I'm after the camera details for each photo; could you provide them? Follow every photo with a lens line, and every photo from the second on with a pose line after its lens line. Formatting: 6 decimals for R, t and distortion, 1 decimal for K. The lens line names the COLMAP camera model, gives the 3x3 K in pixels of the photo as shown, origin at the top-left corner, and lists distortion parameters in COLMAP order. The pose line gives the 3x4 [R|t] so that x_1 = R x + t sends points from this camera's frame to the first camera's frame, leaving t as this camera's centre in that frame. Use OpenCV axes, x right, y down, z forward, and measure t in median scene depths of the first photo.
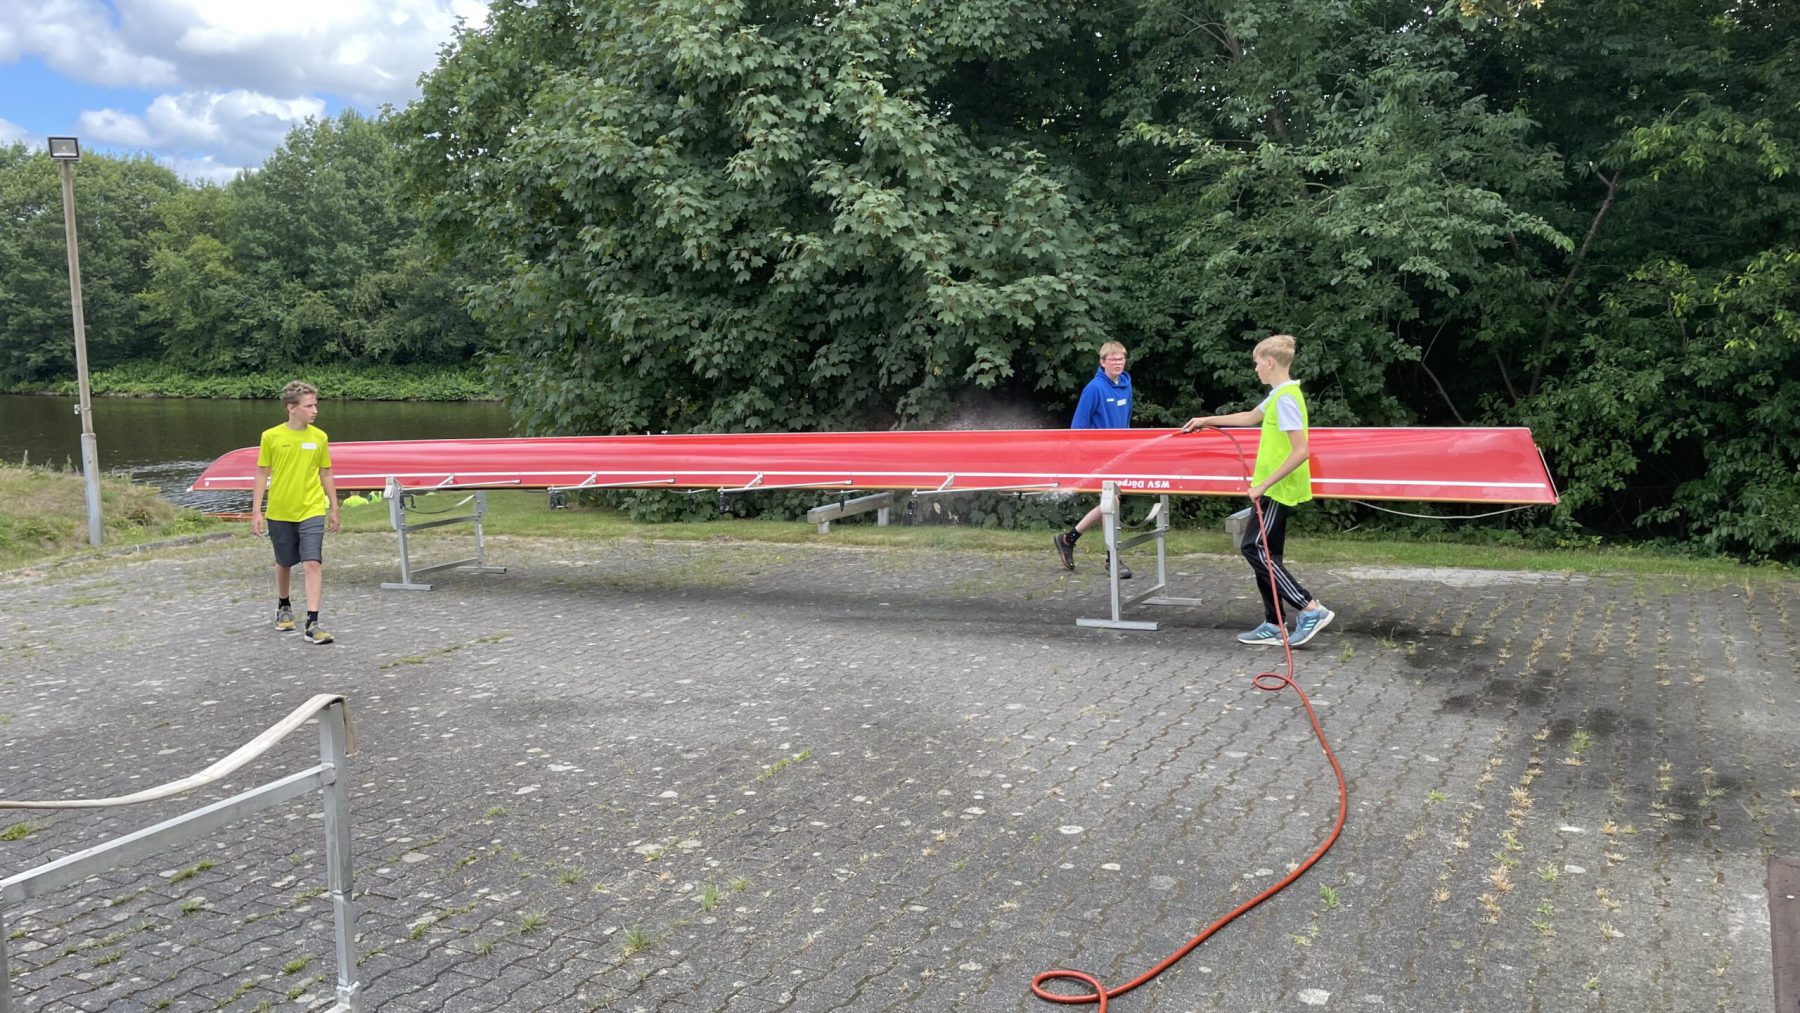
lens RADIAL K [[1362.5, 0, 894.5], [0, 1362.5, 487.3], [0, 0, 1]] dist [0.093519, -0.116646]
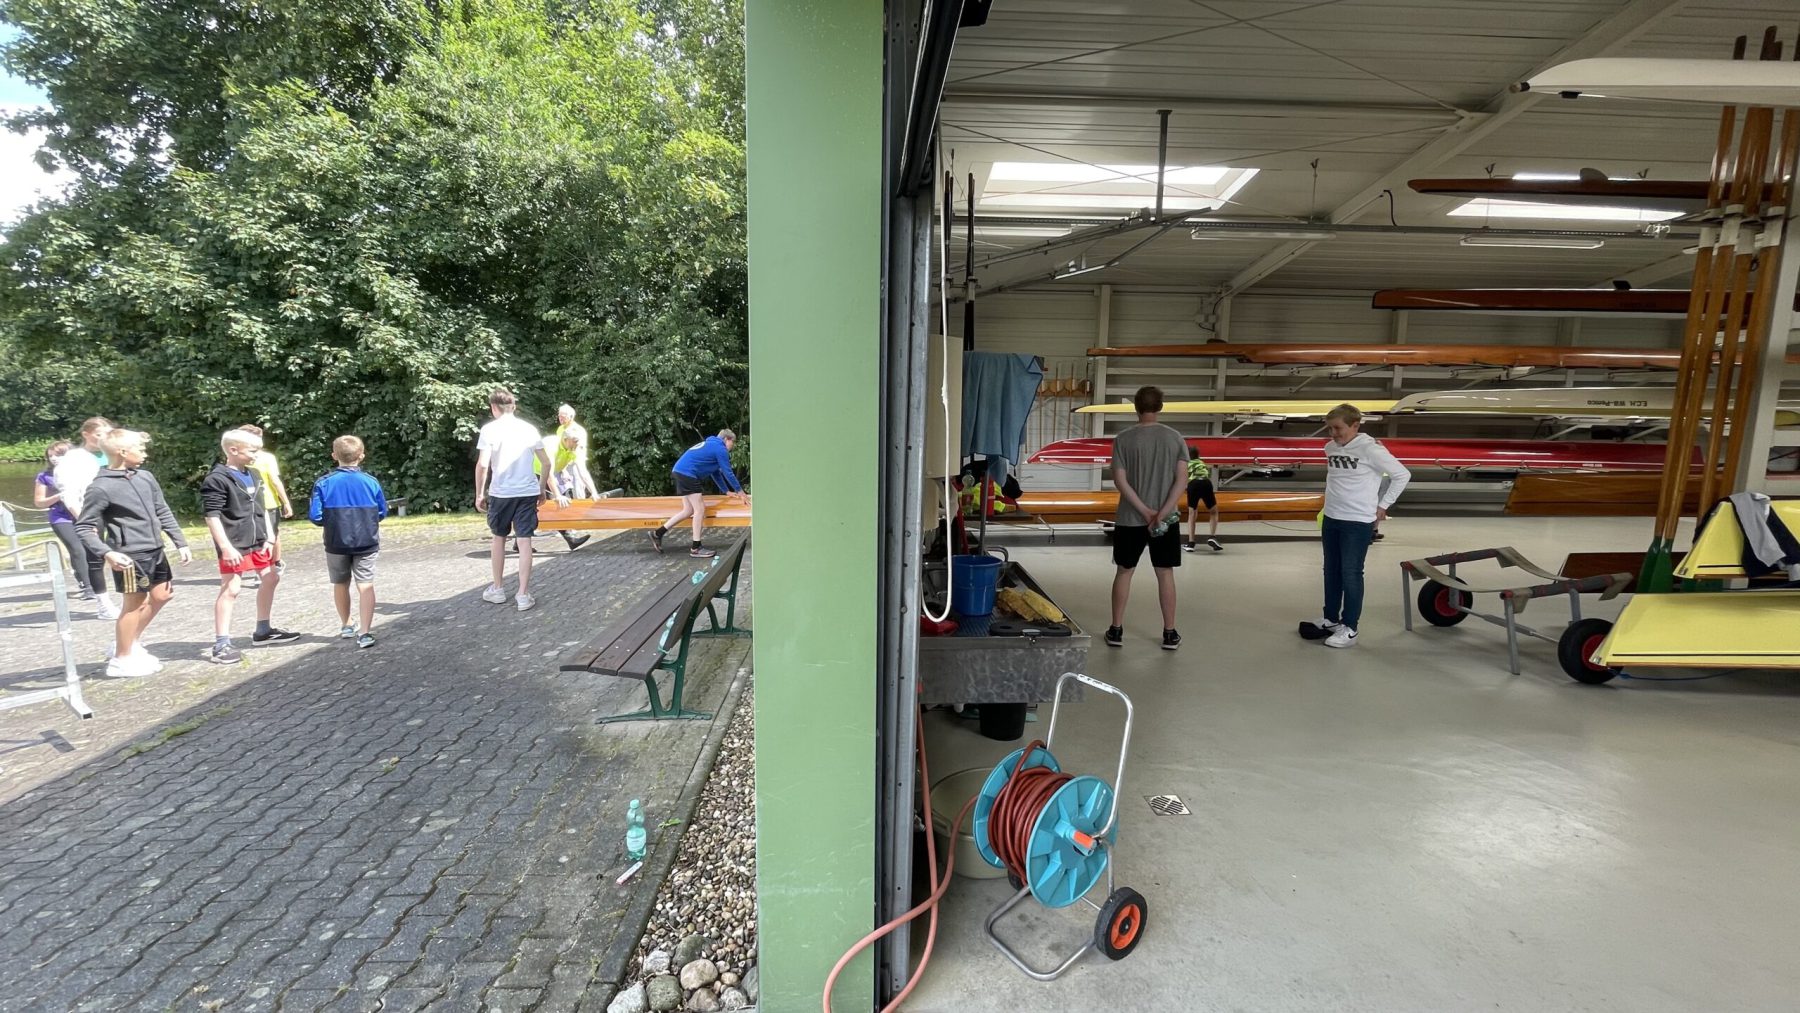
lens RADIAL K [[728.1, 0, 898.7], [0, 728.1, 508.9], [0, 0, 1]] dist [-0.002297, 0.000191]
pose [[0.850292, -0.060308, 0.522844, 0.031982], [0.050961, 0.998179, 0.032261, 0.014805], [-0.523838, -0.000787, 0.851818, -0.109582]]
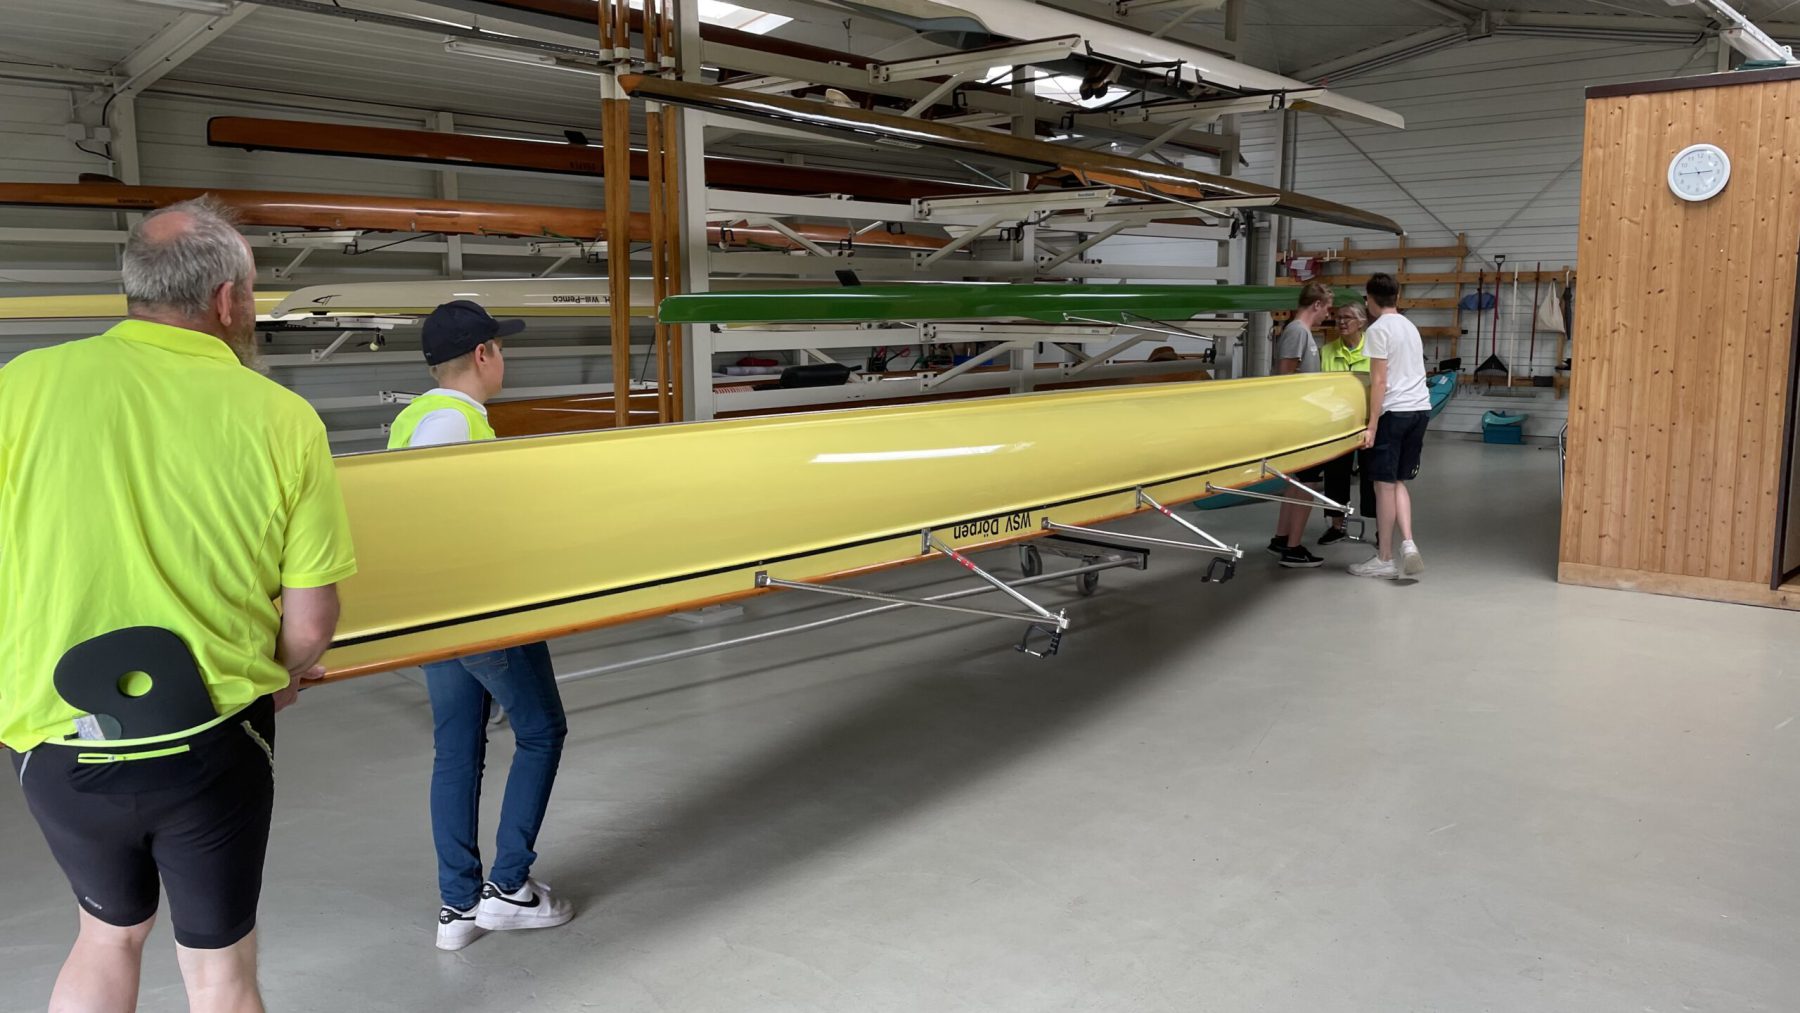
lens RADIAL K [[1362.5, 0, 908.9], [0, 1362.5, 500.2], [0, 0, 1]] dist [0.093519, -0.116646]
pose [[0.214357, -0.137084, 0.967088, 0.050950], [0.121656, 0.986140, 0.112819, 0.020516], [-0.969150, 0.093468, 0.228063, -0.187449]]
